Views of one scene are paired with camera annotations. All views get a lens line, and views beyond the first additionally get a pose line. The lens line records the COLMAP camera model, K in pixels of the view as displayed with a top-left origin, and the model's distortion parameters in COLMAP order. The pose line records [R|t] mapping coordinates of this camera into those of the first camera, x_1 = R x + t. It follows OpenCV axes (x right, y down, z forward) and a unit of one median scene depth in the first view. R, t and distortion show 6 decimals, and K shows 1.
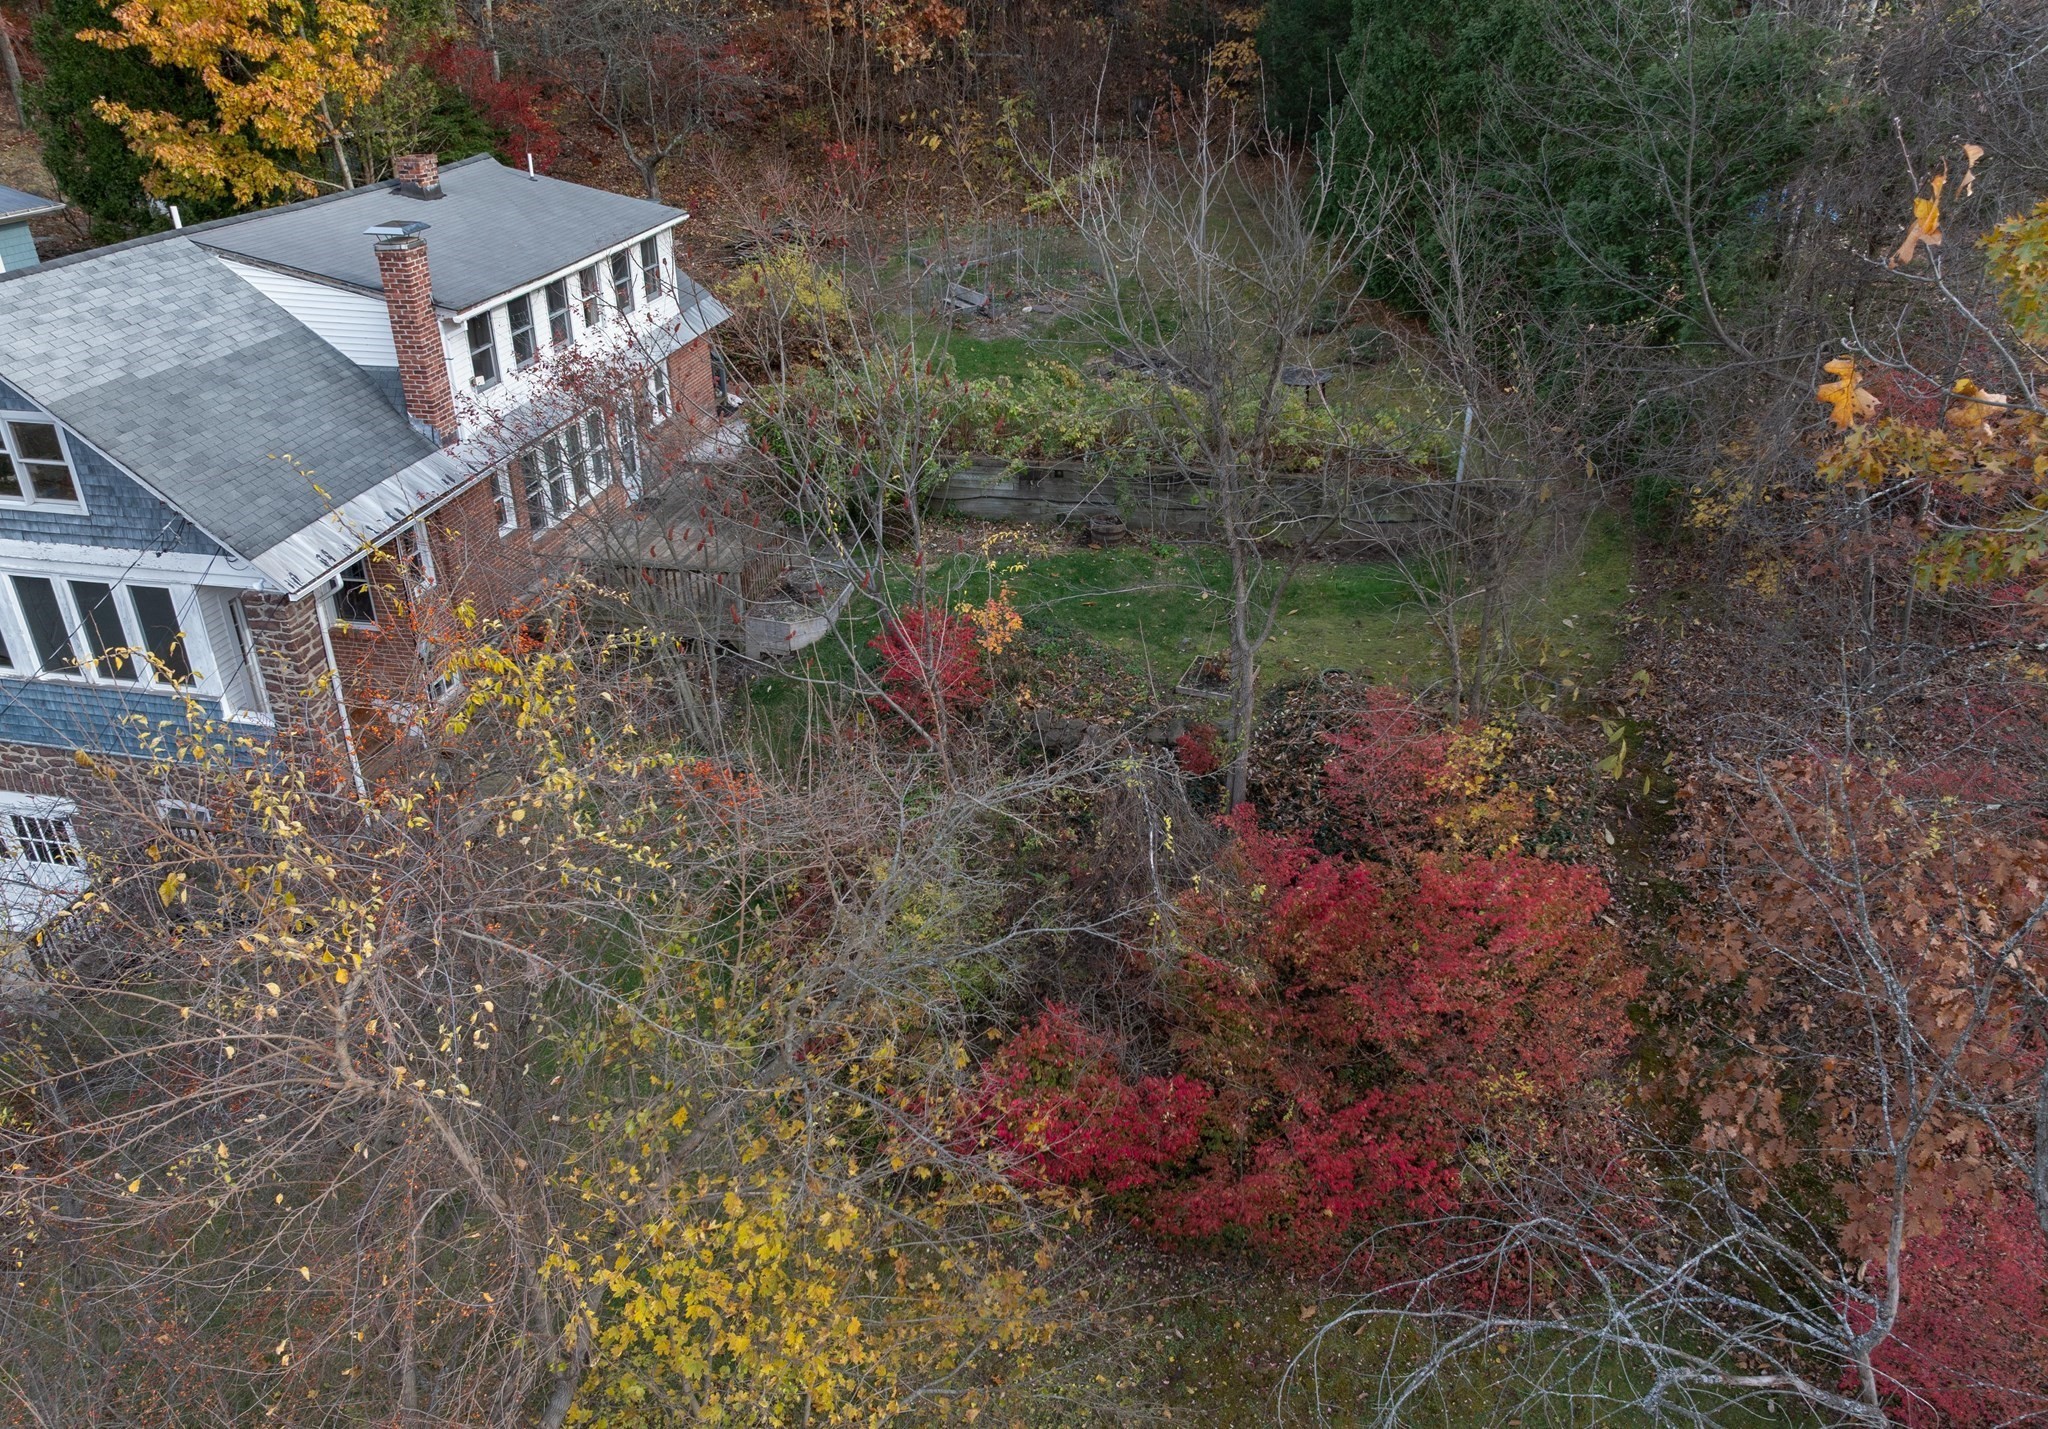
lens RADIAL K [[1481.3, 0, 1028.7], [0, 1481.3, 734.1], [0, 0, 1]] dist [-0.013775, -0.003414]
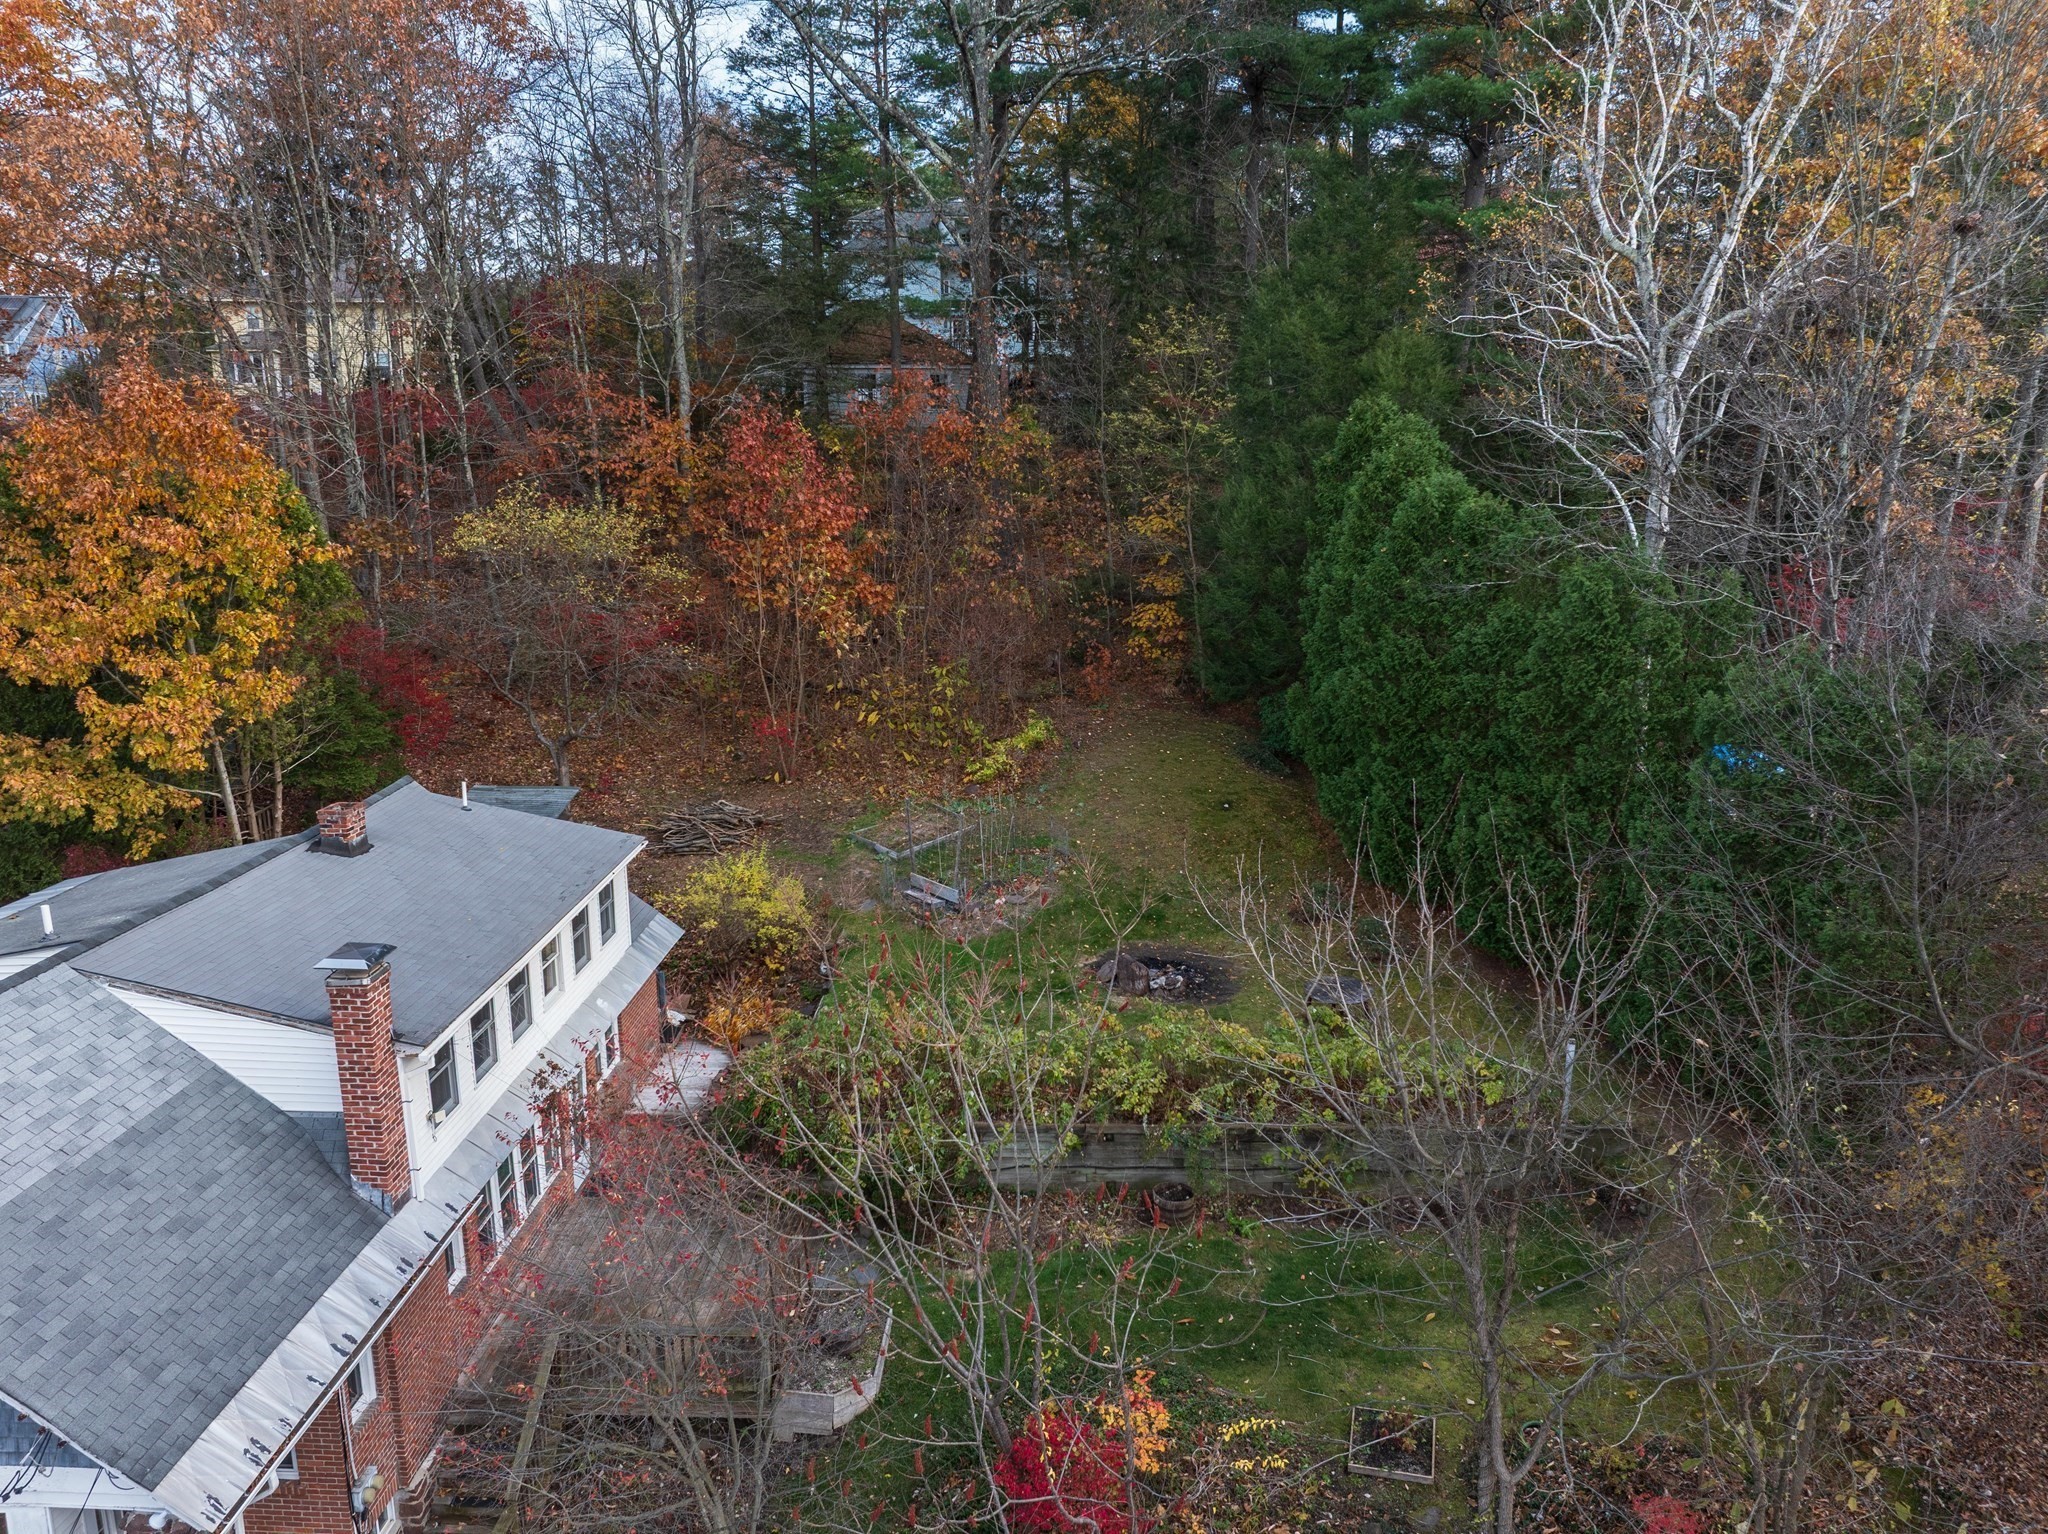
lens RADIAL K [[1439.9, 0, 1030.7], [0, 1439.9, 758.7], [0, 0, 1]] dist [-0.051770, 0.027191]
pose [[0.988500, -0.035115, 0.147090, -0.167473], [0.073119, 0.962394, -0.261633, -0.206228], [-0.132371, 0.269380, 0.953893, 0.176574]]
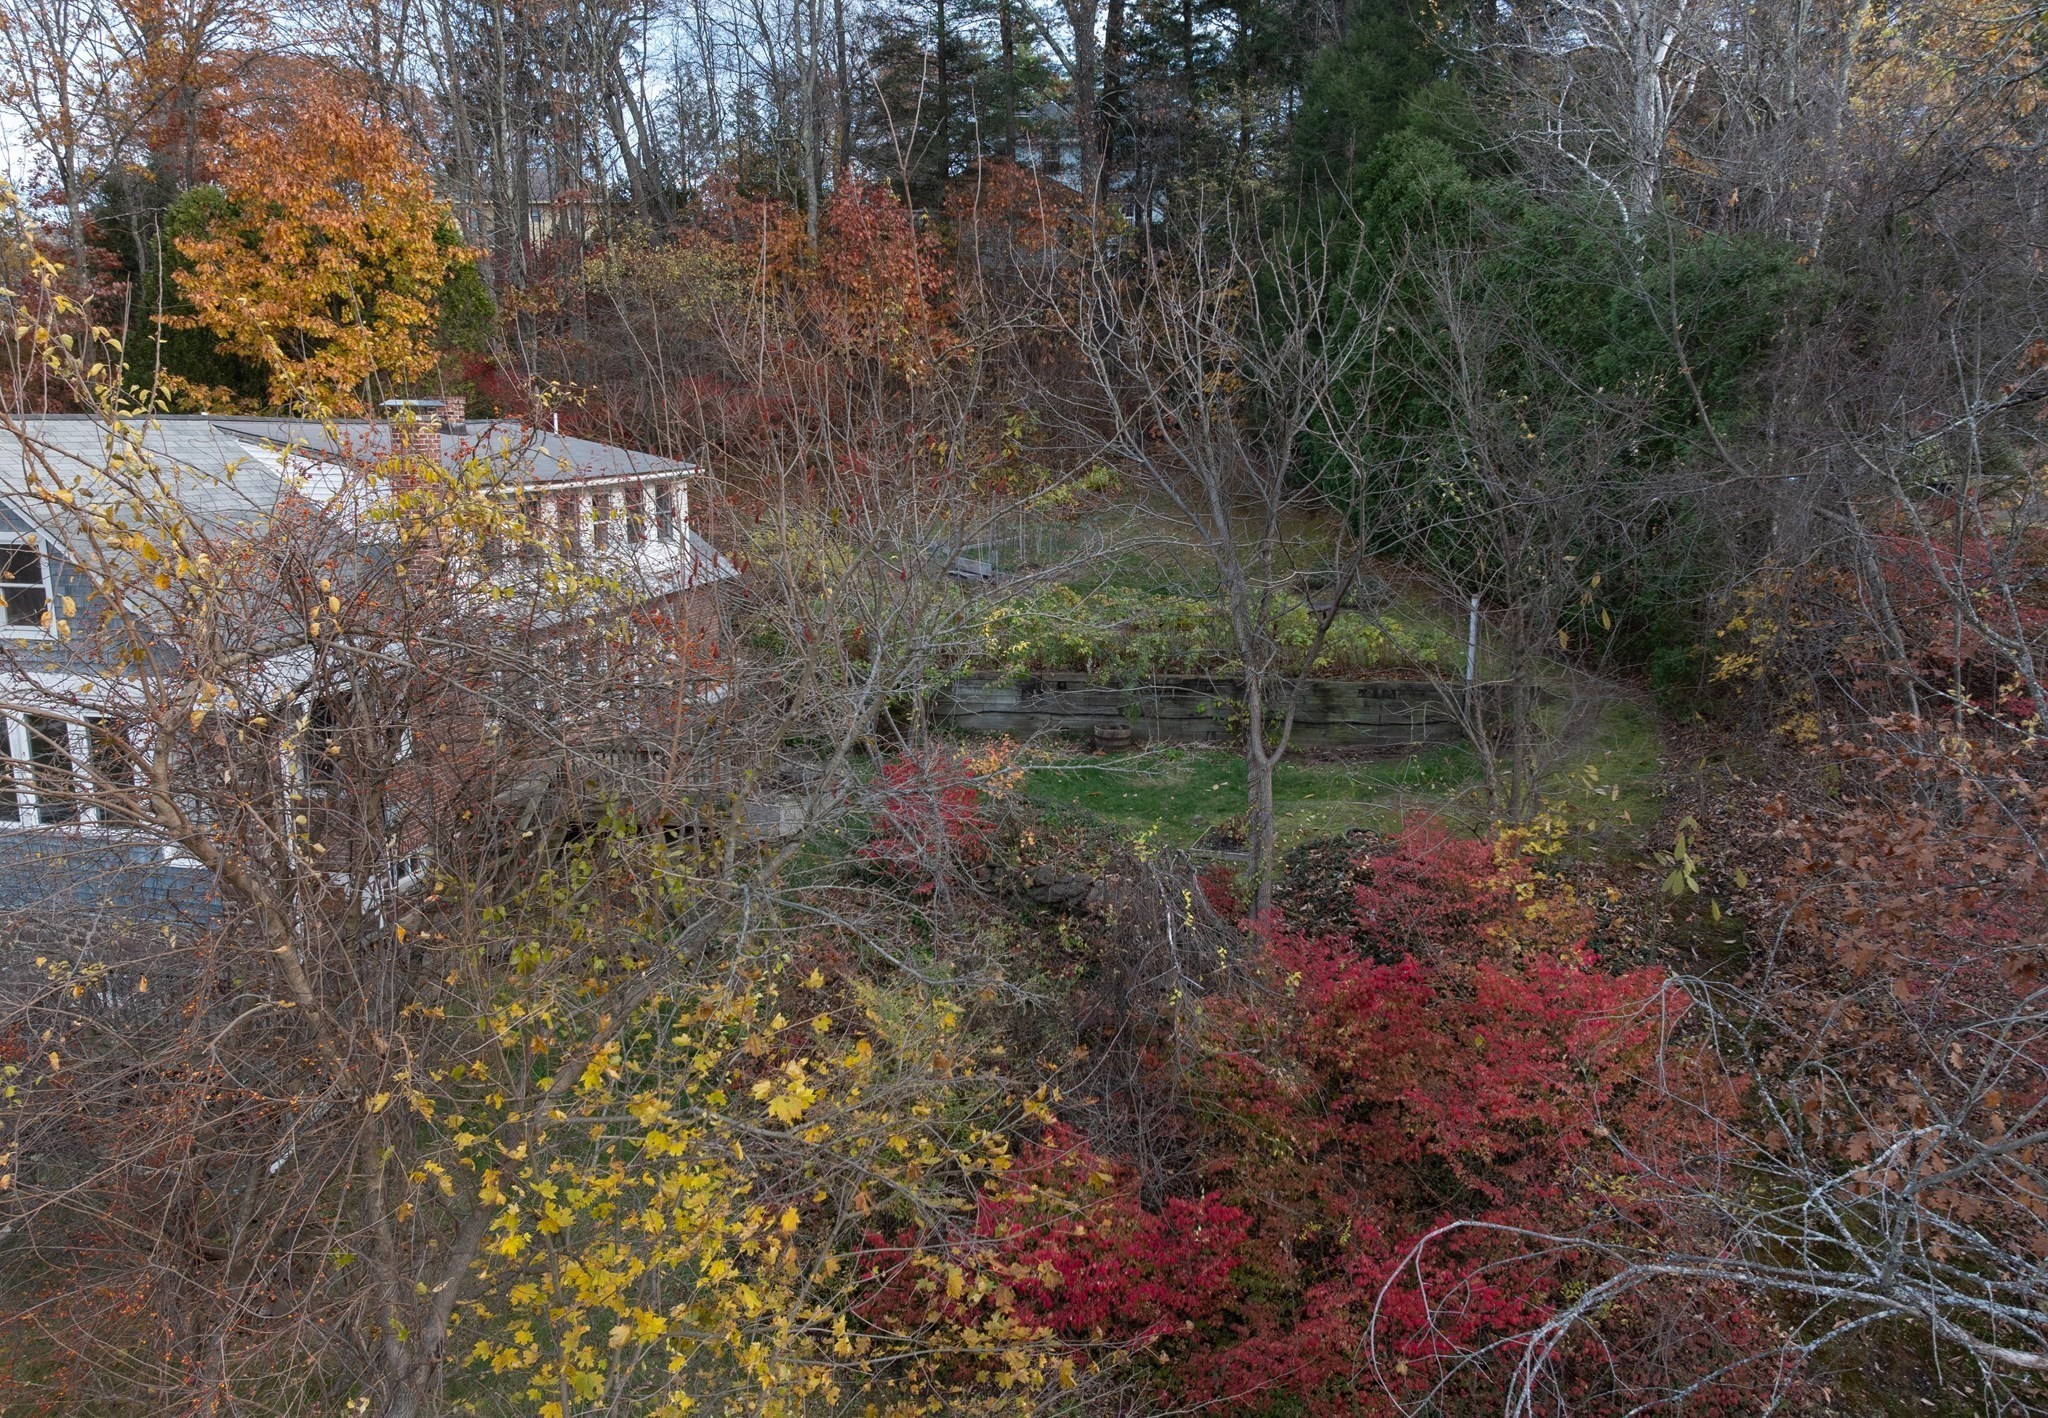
lens RADIAL K [[1463.4, 0, 1024.0], [0, 1463.4, 709.0], [0, 0, 1]] dist [-0.065593, 0.094942]
pose [[0.999988, 0.000302, -0.004806, 0.000139], [-0.001734, 0.953717, -0.300699, 0.156516], [0.004493, 0.300704, 0.953707, 0.095846]]
